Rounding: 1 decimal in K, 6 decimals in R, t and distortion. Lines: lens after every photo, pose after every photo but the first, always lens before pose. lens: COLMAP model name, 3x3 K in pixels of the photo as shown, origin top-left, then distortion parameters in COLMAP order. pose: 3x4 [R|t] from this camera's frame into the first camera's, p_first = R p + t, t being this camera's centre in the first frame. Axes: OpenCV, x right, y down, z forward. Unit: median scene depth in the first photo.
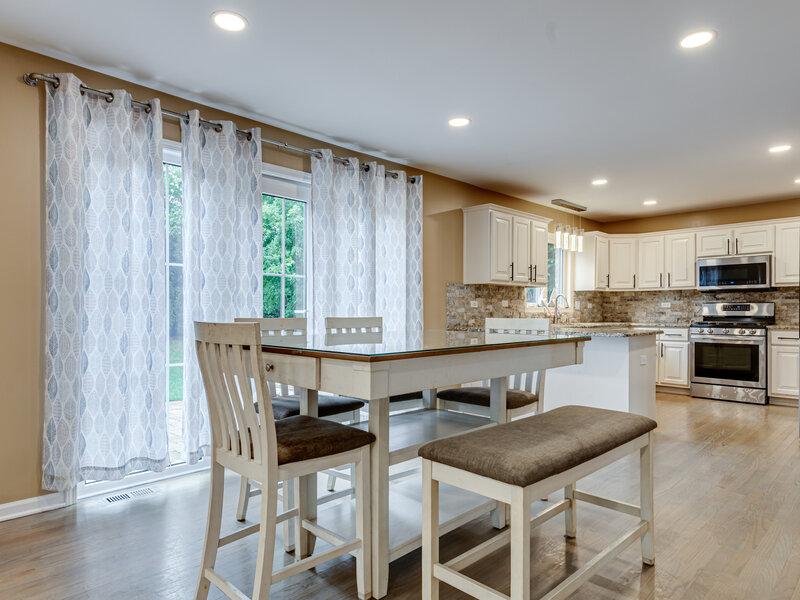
lens RADIAL K [[485.4, 0, 395.4], [0, 485.4, 310.3], [0, 0, 1]] dist [0.005753, -0.002751]
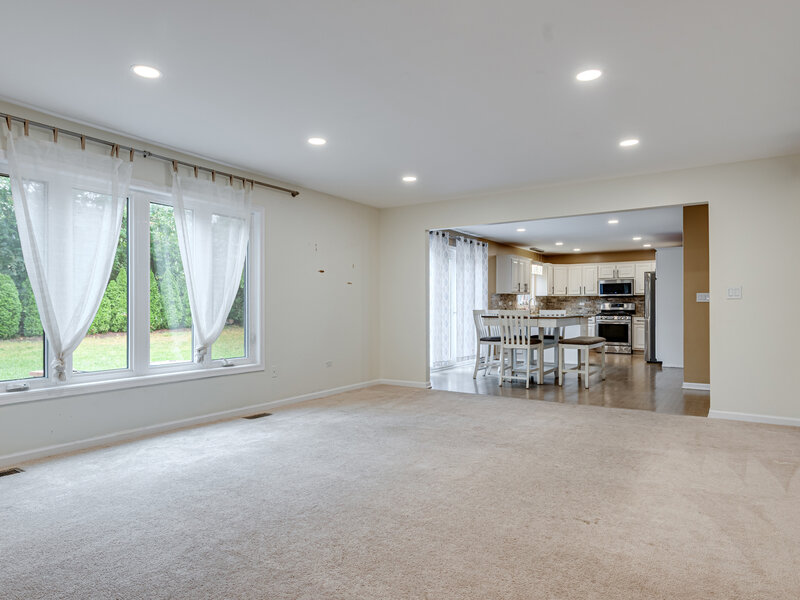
lens RADIAL K [[473.1, 0, 394.5], [0, 473.1, 306.1], [0, 0, 1]] dist [0.006191, 0.000496]
pose [[0.979641, 0.000216, 0.200755, -0.554891], [-0.000573, 0.999998, 0.001719, -0.005961], [-0.200755, -0.001800, 0.979640, -0.679342]]
